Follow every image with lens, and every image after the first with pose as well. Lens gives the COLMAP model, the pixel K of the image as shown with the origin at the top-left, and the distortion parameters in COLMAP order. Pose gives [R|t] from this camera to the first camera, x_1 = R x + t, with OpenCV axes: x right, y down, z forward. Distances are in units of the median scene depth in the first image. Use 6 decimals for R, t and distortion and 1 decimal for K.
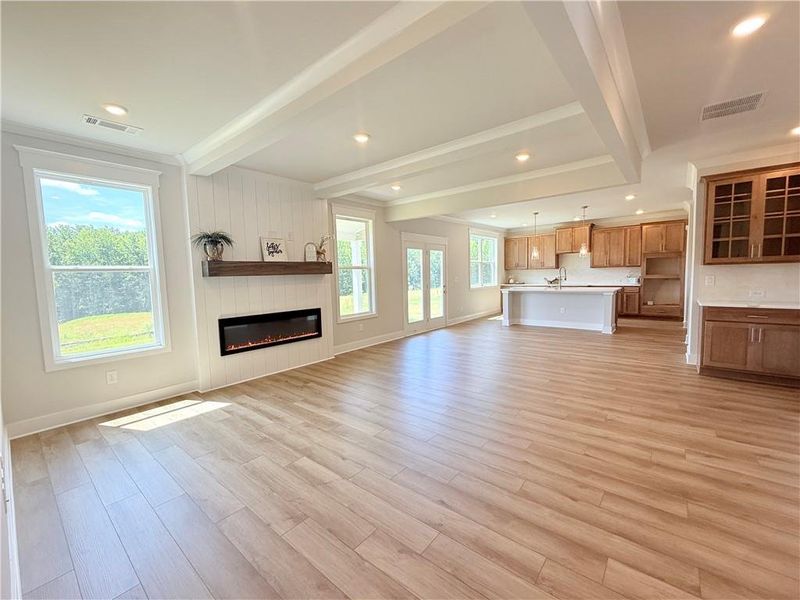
lens RADIAL K [[332.9, 0, 400.0], [0, 332.9, 300.0], [0, 0, 1]] dist [-0.000700, 0.000112]
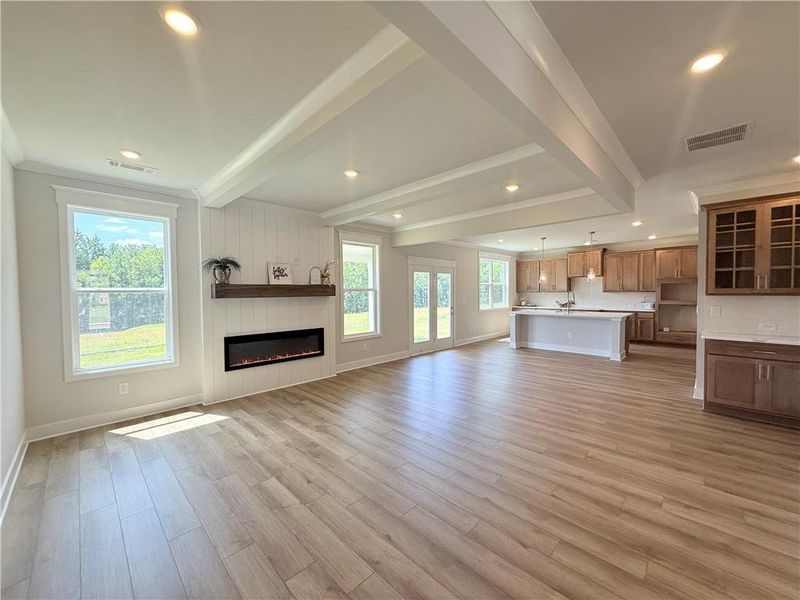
lens RADIAL K [[317.6, 0, 398.8], [0, 317.6, 300.1], [0, 0, 1]] dist [-0.001011, 0.000177]
pose [[0.996046, 0.019566, -0.086657, 0.109476], [-0.023896, 0.998503, -0.049206, -0.025650], [0.085565, 0.051082, 0.995022, 0.011647]]
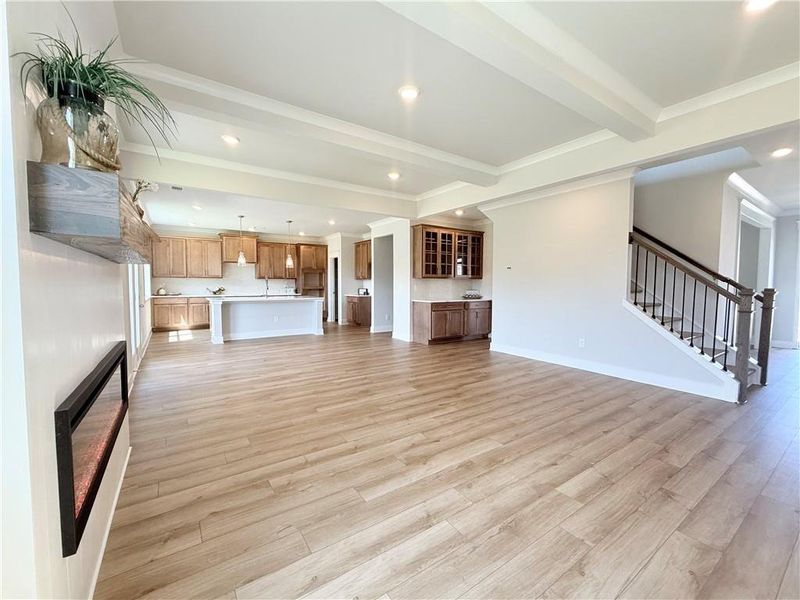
lens RADIAL K [[332.9, 0, 400.0], [0, 332.9, 300.0], [0, 0, 1]] dist [-0.000700, 0.000112]
pose [[0.273865, -0.019799, 0.961564, -0.710926], [0.064596, 0.997909, 0.002150, -0.008230], [-0.959597, 0.061524, 0.274571, 0.683376]]
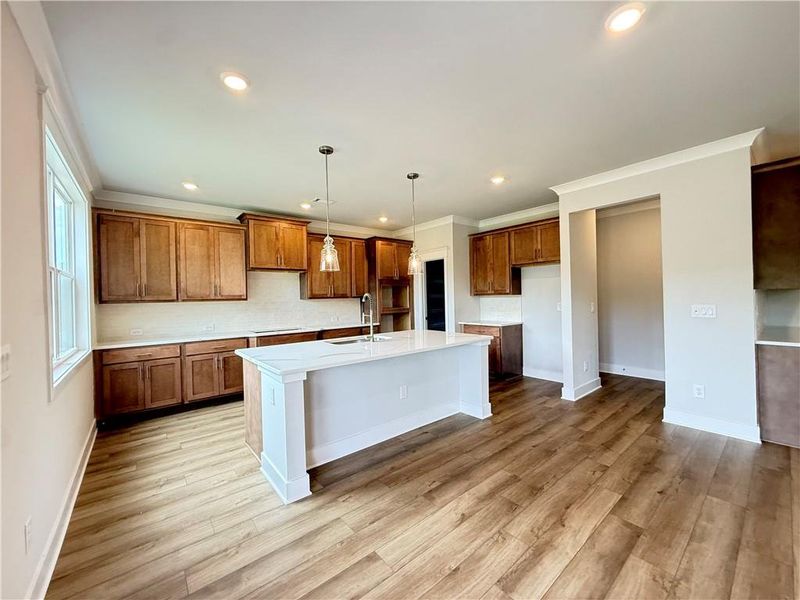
lens RADIAL K [[317.6, 0, 398.8], [0, 317.6, 300.1], [0, 0, 1]] dist [-0.001011, 0.000177]
pose [[0.193834, 0.013852, 0.980936, 0.148242], [0.096807, 0.994750, -0.033177, -0.142030], [-0.976246, 0.101392, 0.191476, 1.728968]]
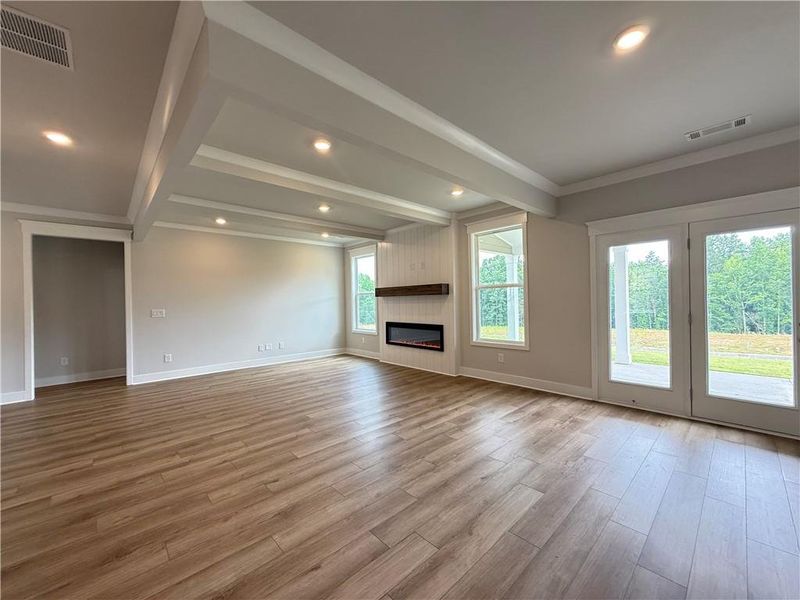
lens RADIAL K [[317.6, 0, 398.8], [0, 317.6, 300.1], [0, 0, 1]] dist [-0.001011, 0.000177]
pose [[-0.130196, 0.026899, -0.991123, 1.052696], [-0.056040, 0.997834, 0.034442, -0.111644], [0.989903, 0.060027, -0.128407, 1.264002]]
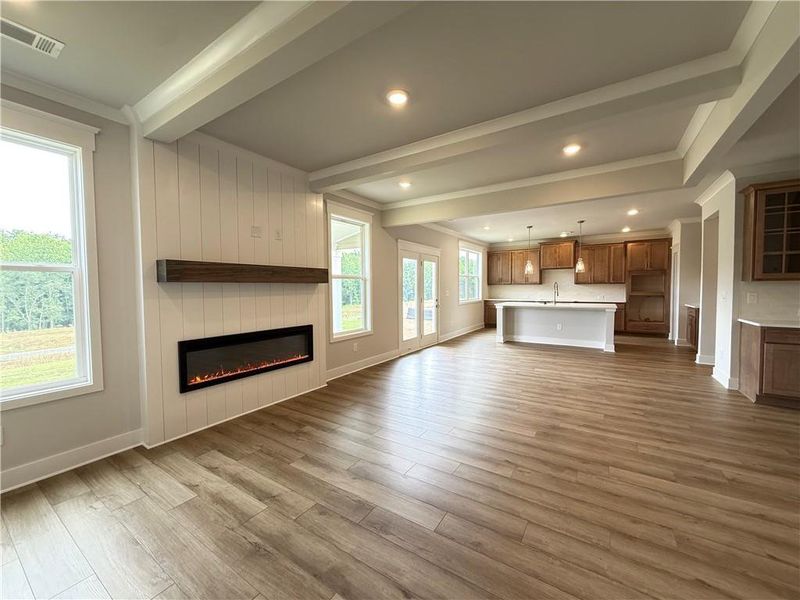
lens RADIAL K [[317.6, 0, 398.8], [0, 317.6, 300.1], [0, 0, 1]] dist [-0.001011, 0.000177]
pose [[0.993197, 0.013893, 0.115616, -0.153723], [-0.009203, 0.999117, -0.040999, -0.007986], [-0.116084, 0.039656, 0.992447, 0.261118]]
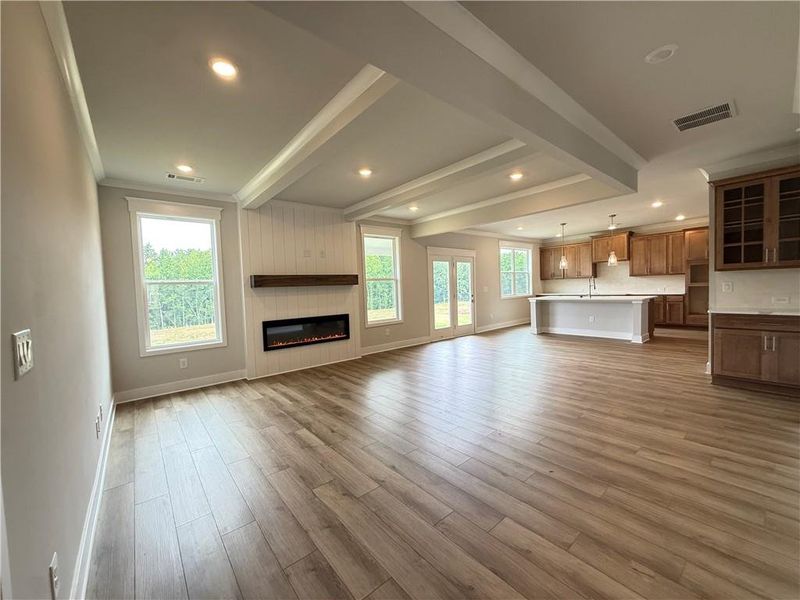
lens RADIAL K [[317.6, 0, 398.8], [0, 317.6, 300.1], [0, 0, 1]] dist [-0.001011, 0.000177]
pose [[0.983365, -0.001984, -0.181630, 0.174616], [-0.003976, 0.999466, -0.032443, 0.014090], [0.181597, 0.032625, 0.982832, -0.082416]]
